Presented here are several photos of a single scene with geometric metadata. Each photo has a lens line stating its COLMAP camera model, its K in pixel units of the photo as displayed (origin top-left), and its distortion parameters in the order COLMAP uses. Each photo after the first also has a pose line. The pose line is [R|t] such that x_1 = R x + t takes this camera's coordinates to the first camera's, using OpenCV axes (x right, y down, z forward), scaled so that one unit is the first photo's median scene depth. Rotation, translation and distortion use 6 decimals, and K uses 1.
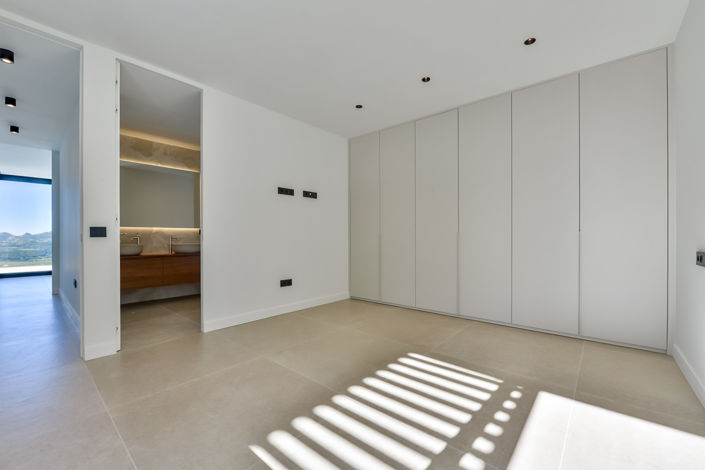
lens RADIAL K [[288.6, 0, 353.7], [0, 288.6, 237.4], [0, 0, 1]] dist [-0.013757, -0.000139]
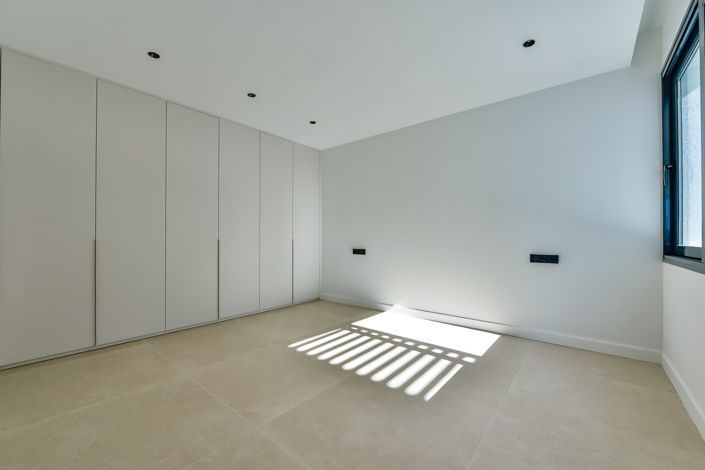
lens RADIAL K [[288.6, 0, 352.9], [0, 288.6, 235.7], [0, 0, 1]] dist [-0.013757, -0.000139]
pose [[-0.025112, 0.019283, 0.999499, -1.016763], [0.009026, 0.999778, -0.019062, -0.005437], [-0.999644, 0.008543, -0.025281, 0.831729]]
